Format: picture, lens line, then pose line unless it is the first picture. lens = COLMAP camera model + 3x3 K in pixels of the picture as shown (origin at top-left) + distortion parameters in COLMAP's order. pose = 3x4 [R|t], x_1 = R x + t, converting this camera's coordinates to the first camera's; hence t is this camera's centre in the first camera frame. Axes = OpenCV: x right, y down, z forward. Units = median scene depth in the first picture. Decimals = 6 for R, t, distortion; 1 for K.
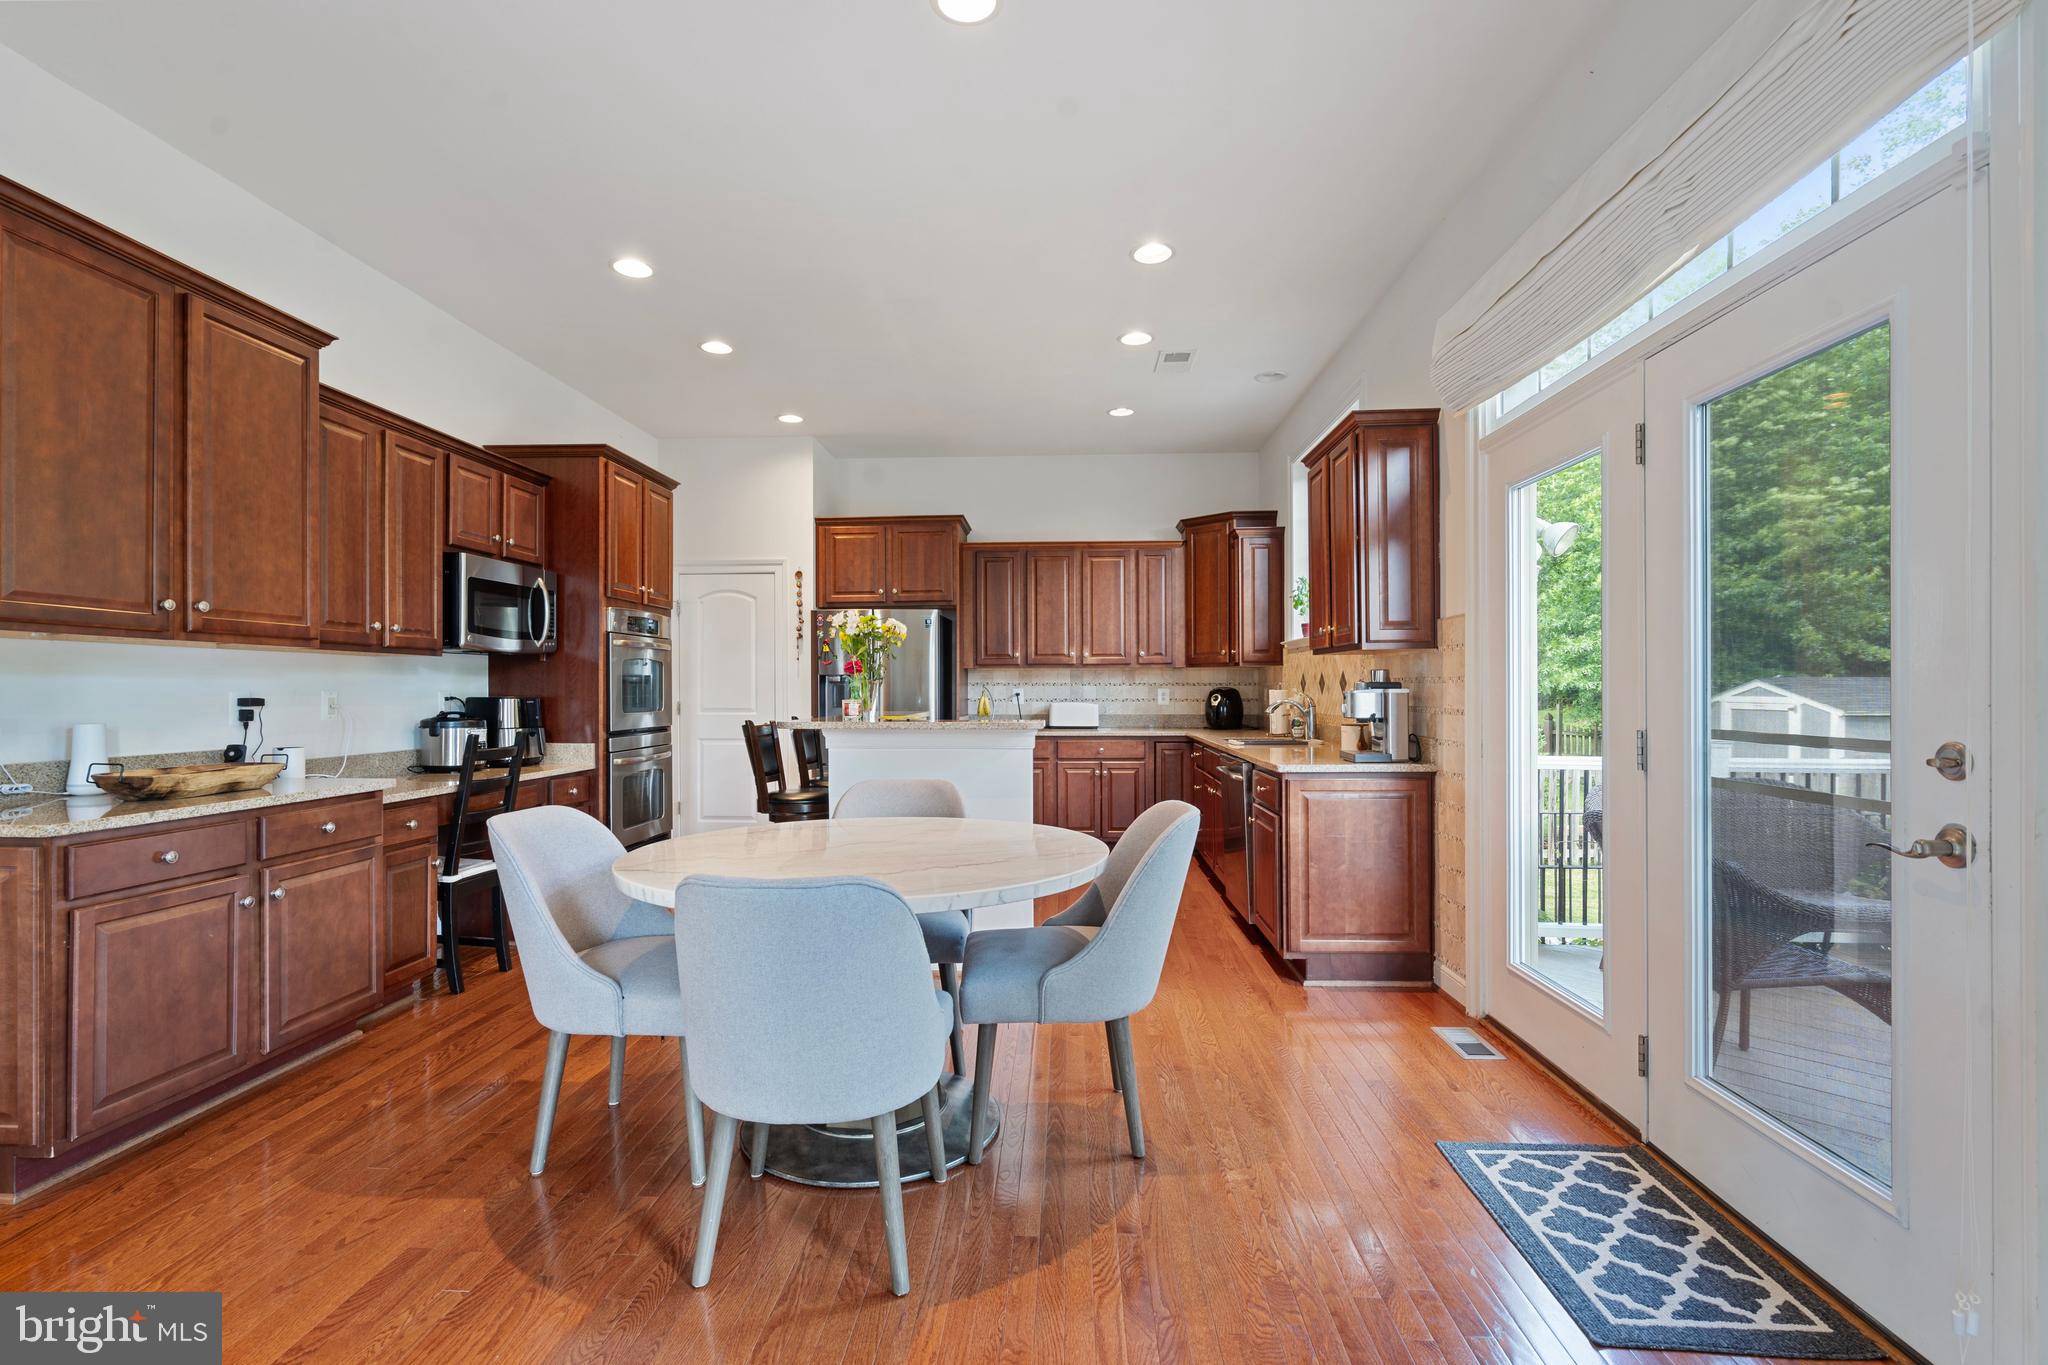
lens RADIAL K [[913.3, 0, 971.5], [0, 913.3, 678.9], [0, 0, 1]] dist [0.000337, 0.000088]
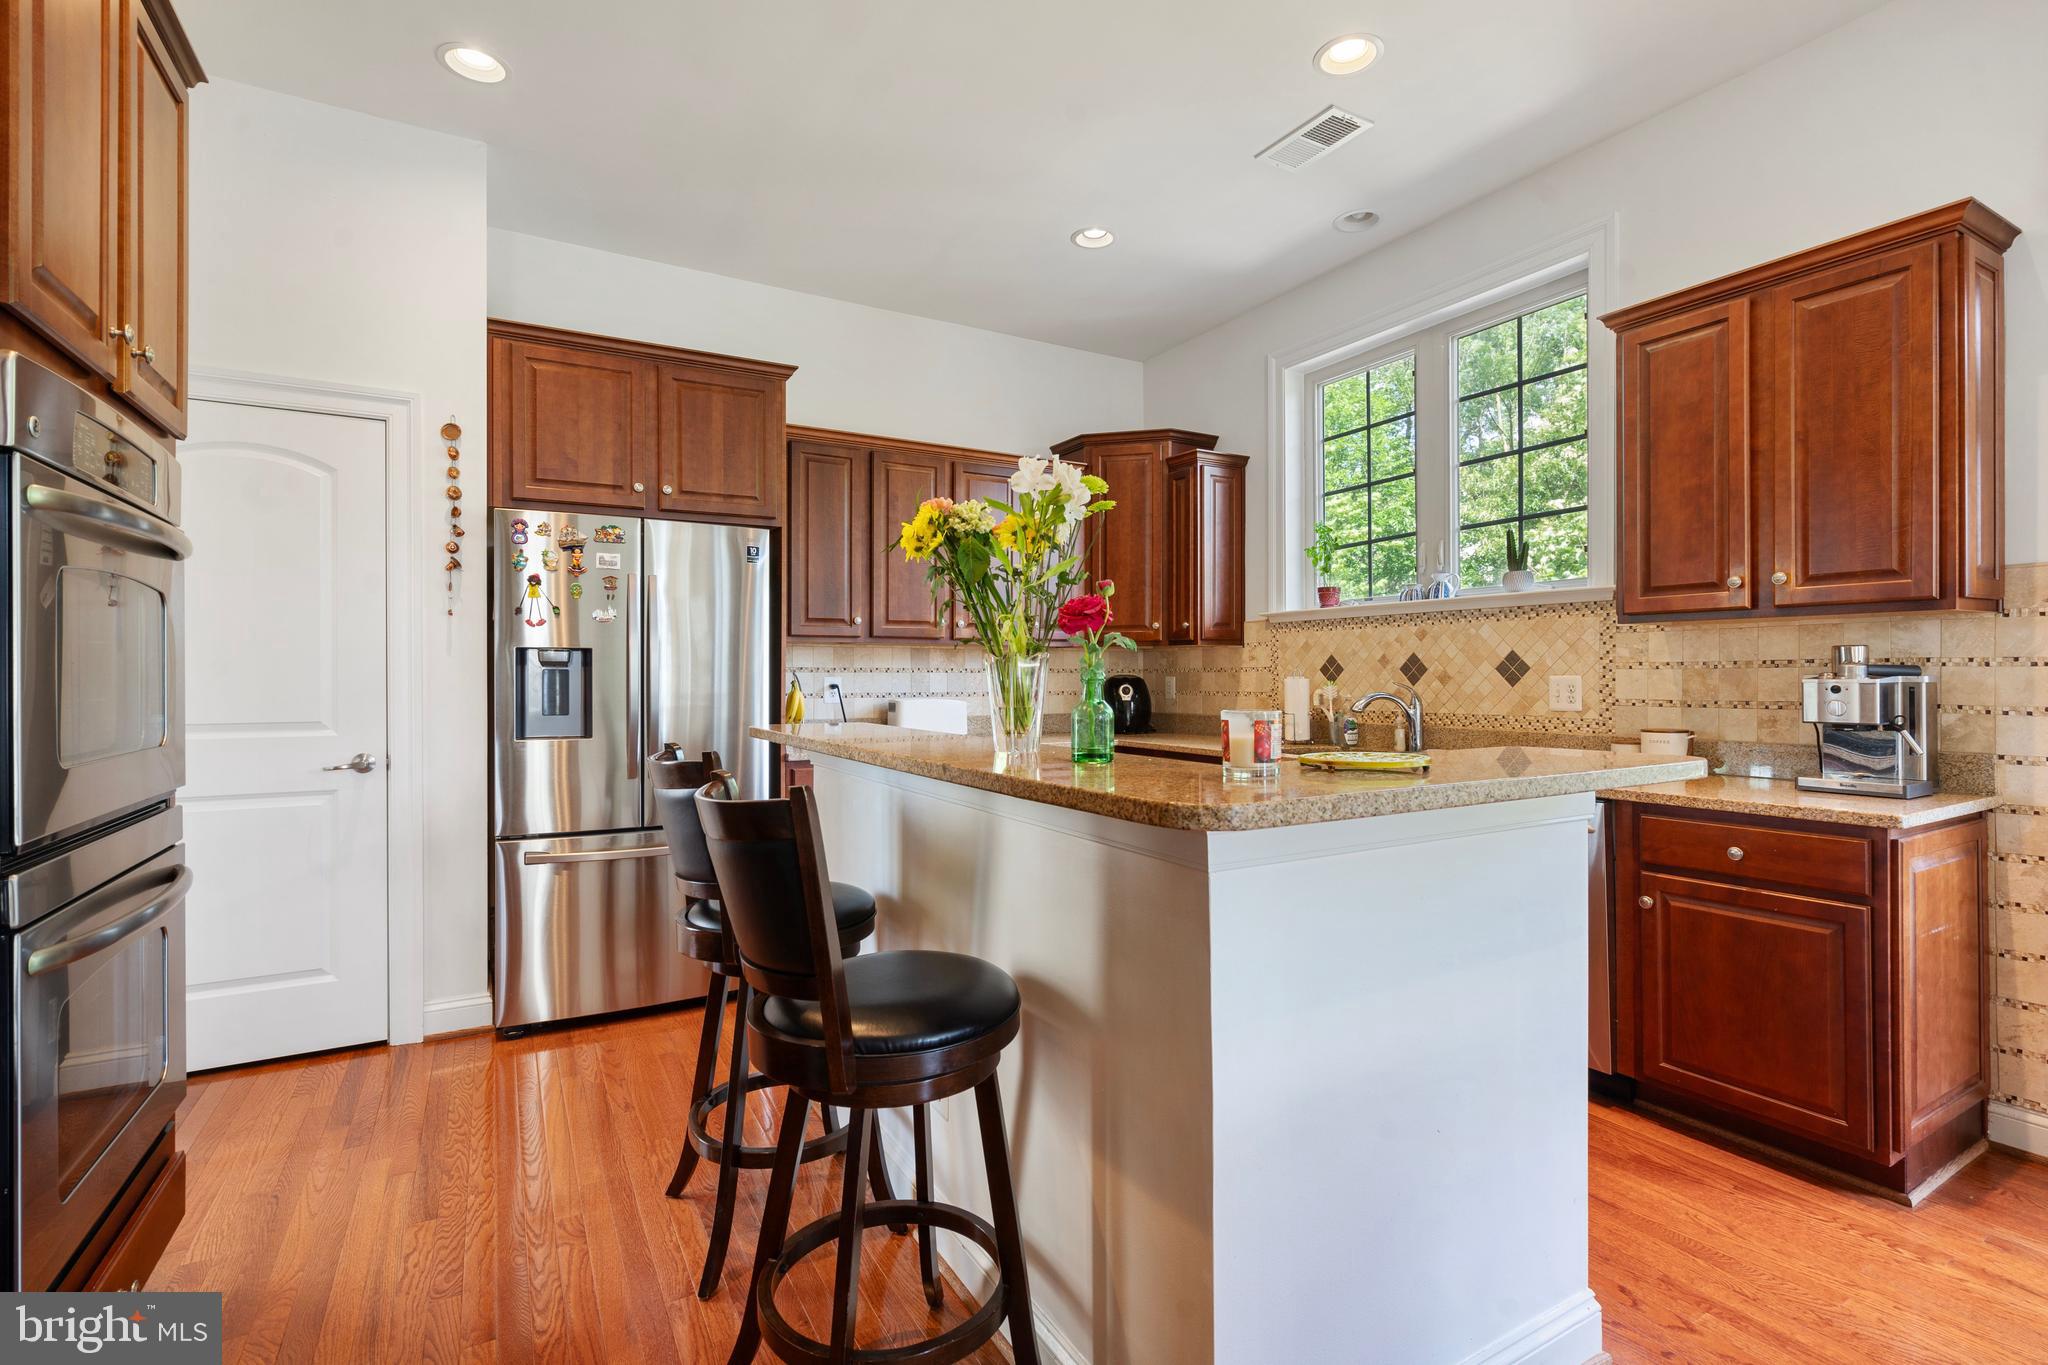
lens RADIAL K [[913.3, 0, 971.5], [0, 913.3, 678.9], [0, 0, 1]] dist [0.000337, 0.000088]
pose [[0.827227, -0.001335, 0.561866, -0.231380], [-0.005465, 0.999931, 0.010422, 0.005579], [-0.561841, -0.011692, 0.827162, 0.465224]]
